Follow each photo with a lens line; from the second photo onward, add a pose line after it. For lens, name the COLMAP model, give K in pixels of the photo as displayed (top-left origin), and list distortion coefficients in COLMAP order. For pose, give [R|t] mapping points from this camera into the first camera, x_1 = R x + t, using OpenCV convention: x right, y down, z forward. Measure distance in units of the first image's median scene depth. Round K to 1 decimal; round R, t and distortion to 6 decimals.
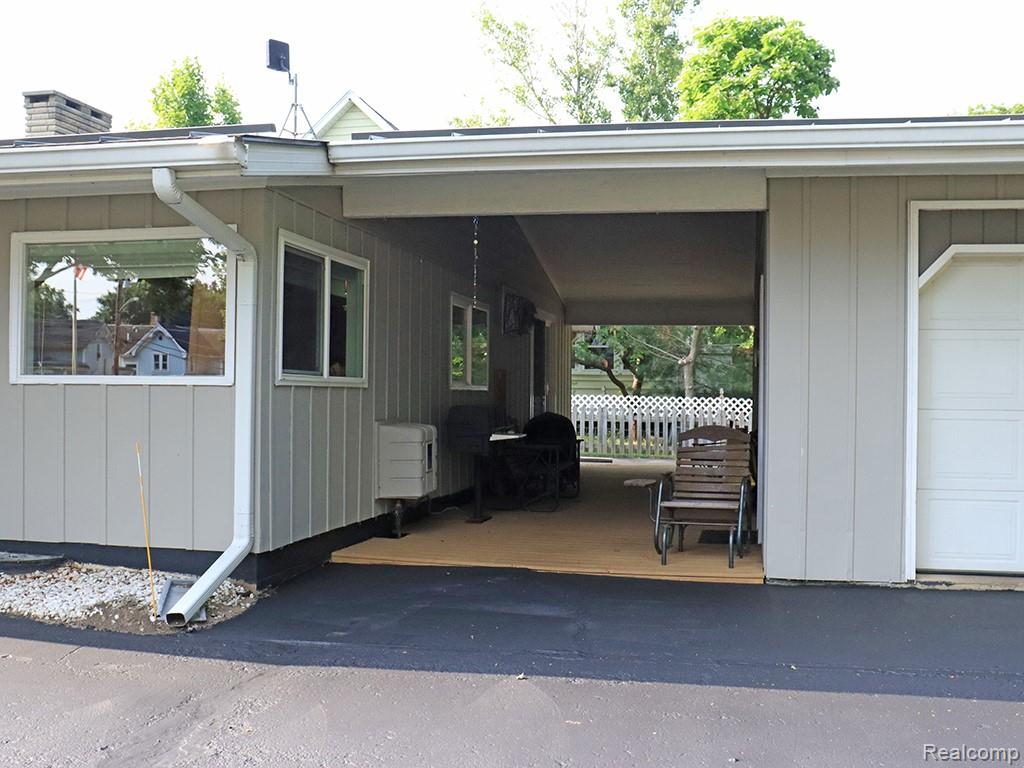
lens RADIAL K [[1050.1, 0, 512.0], [0, 1050.1, 384.0], [0, 0, 1]] dist [-0.098063, 0.005840]
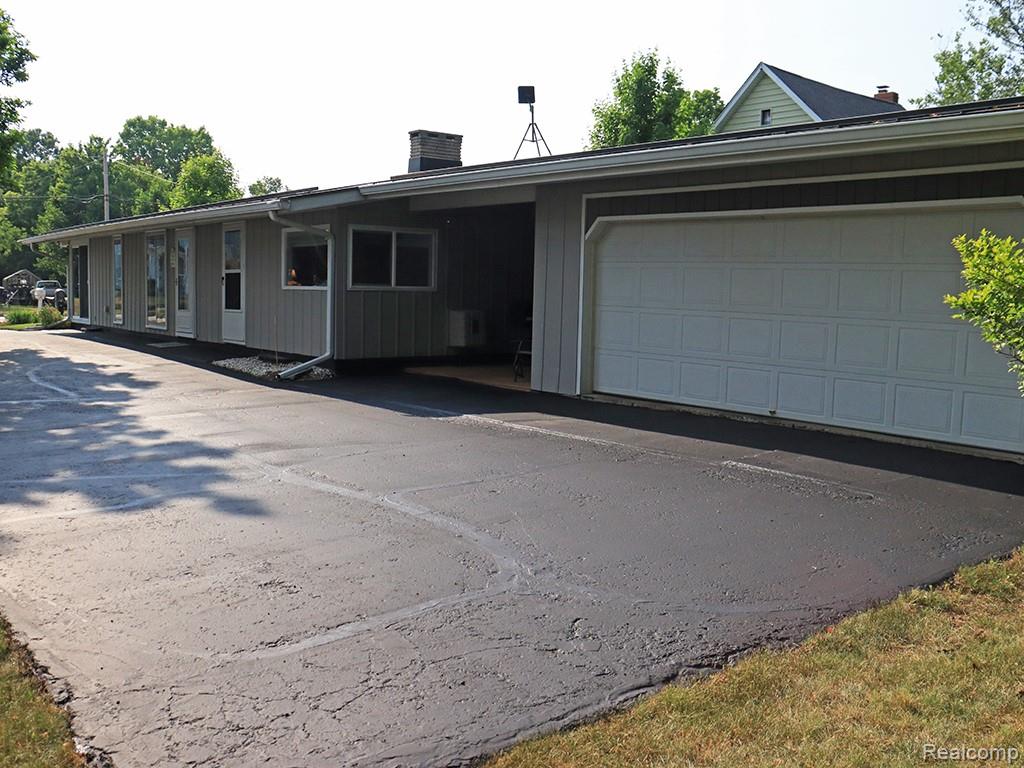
lens RADIAL K [[977.6, 0, 512.3], [0, 977.6, 397.8], [0, 0, 1]] dist [-0.181102, 0.148901]
pose [[0.771732, 0.077279, -0.631235, 1.320974], [-0.007188, 0.993586, 0.112851, -0.006296], [0.635907, -0.082553, 0.767338, -0.431329]]
